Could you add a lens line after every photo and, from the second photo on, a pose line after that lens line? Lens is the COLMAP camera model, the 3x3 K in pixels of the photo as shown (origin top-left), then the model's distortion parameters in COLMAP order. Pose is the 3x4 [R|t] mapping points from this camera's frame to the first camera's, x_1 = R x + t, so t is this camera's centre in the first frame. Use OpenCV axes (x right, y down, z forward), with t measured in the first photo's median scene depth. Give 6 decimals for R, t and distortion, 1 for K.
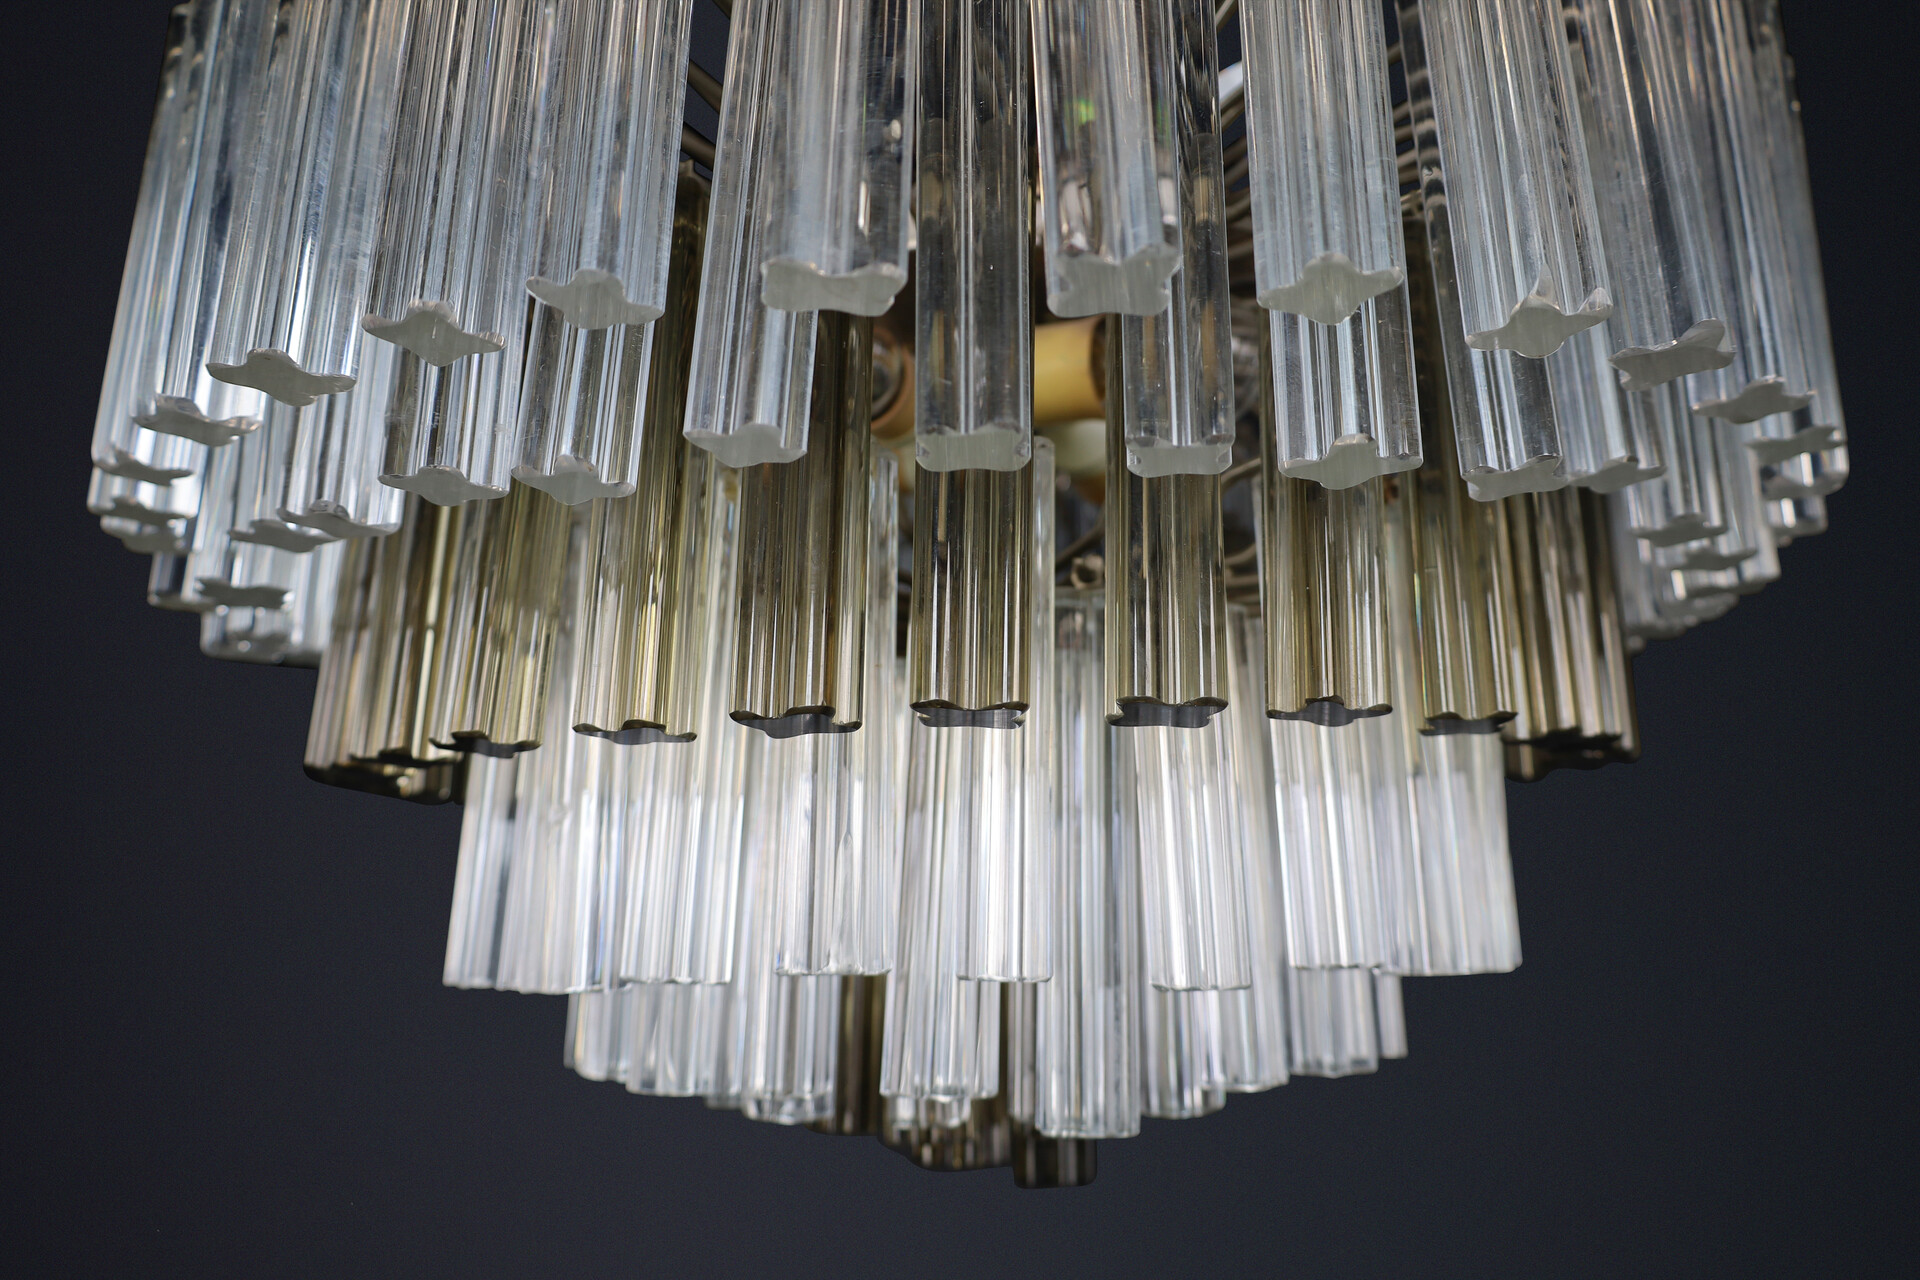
lens RADIAL K [[1313.2, 0, 990.2], [0, 1313.2, 636.5], [0, 0, 1]] dist [-0.007762, -0.001958]
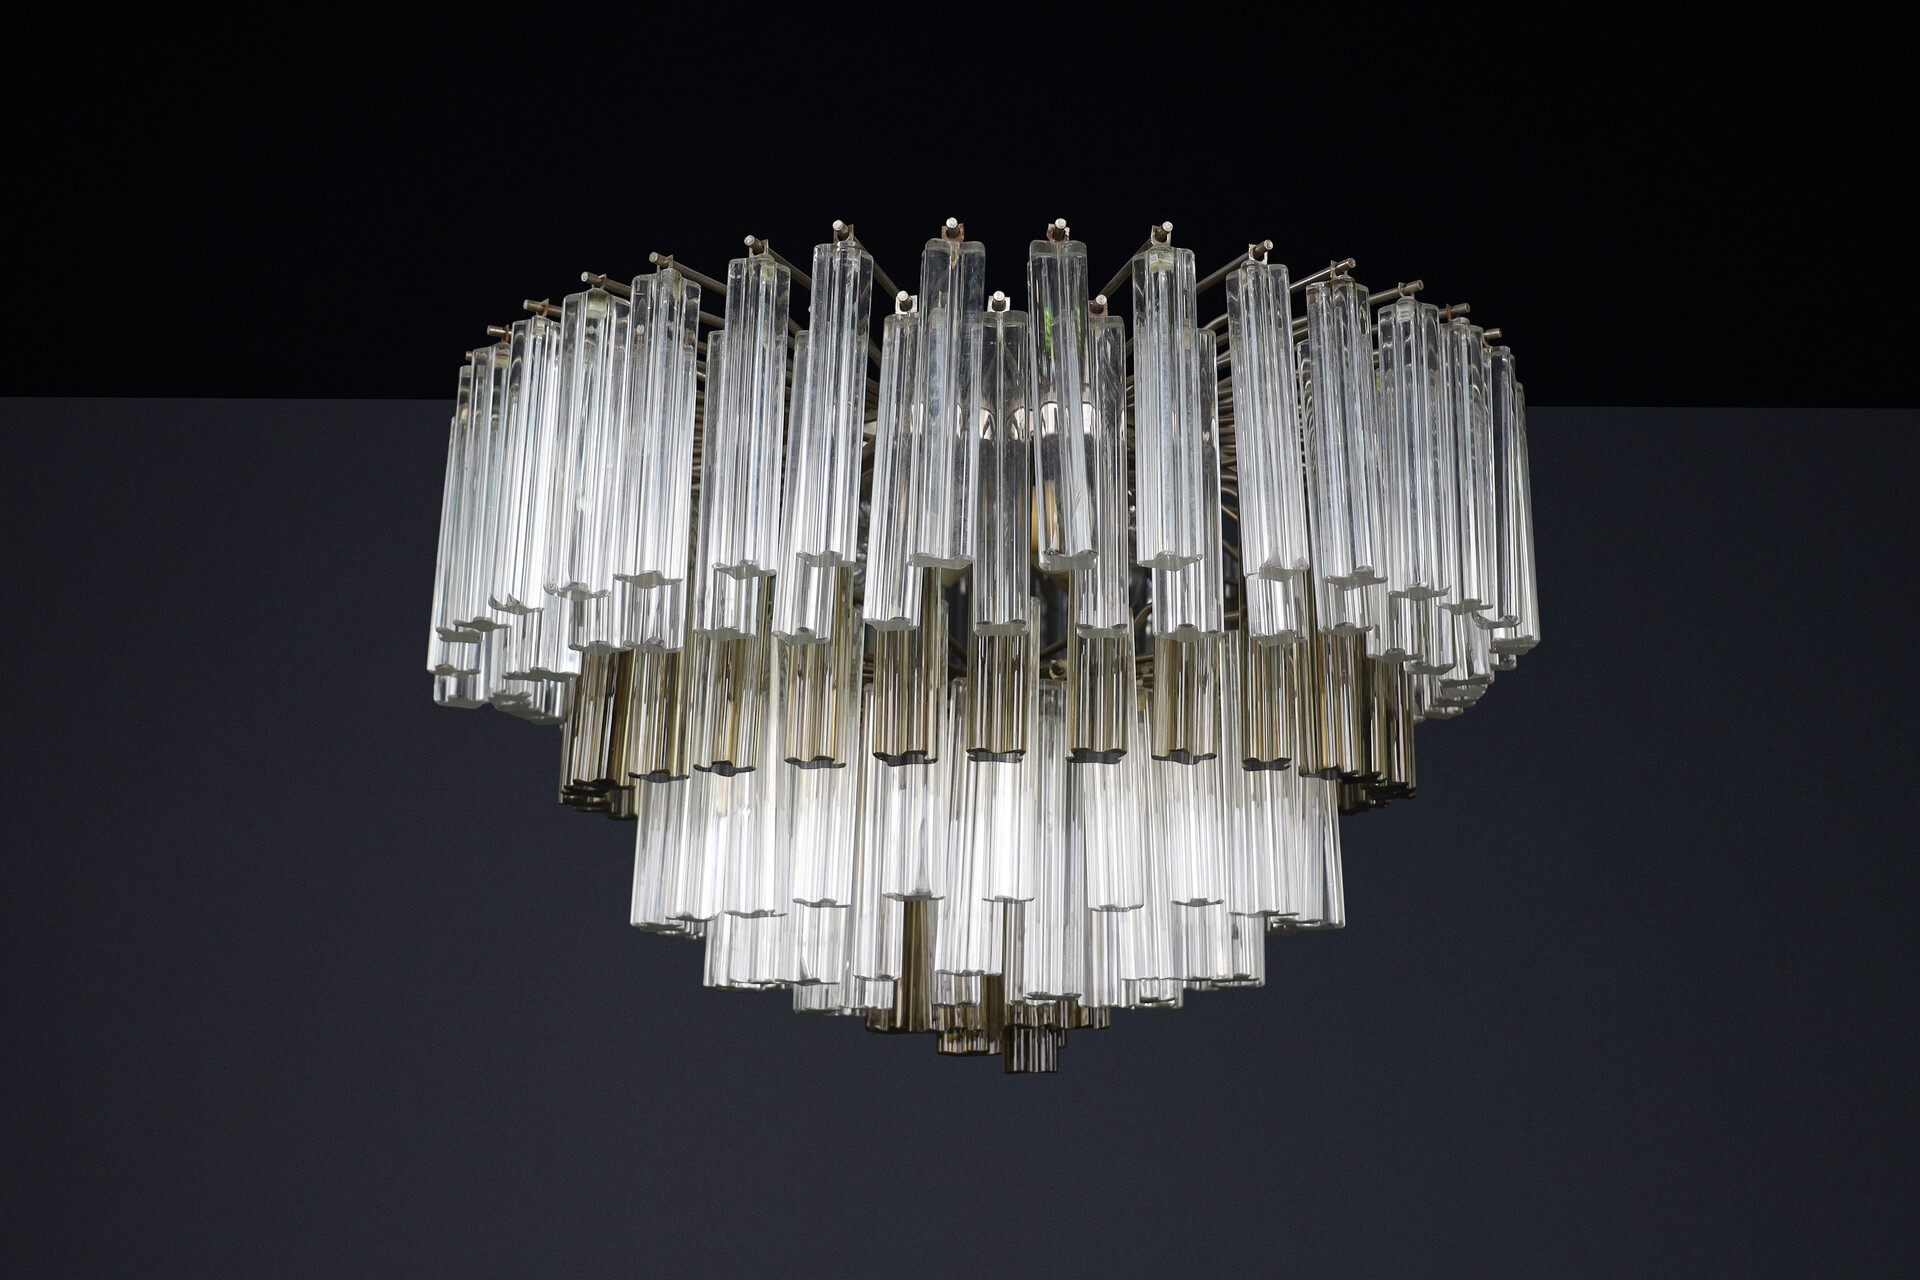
lens RADIAL K [[1347.9, 0, 1000.1], [0, 1347.9, 618.8], [0, 0, 1]] dist [-0.000525, 0.000067]
pose [[0.999560, 0.017694, 0.023791, -0.054608], [-0.016972, 0.999399, -0.030228, -0.075929], [-0.024311, 0.029811, 0.999260, -0.916127]]
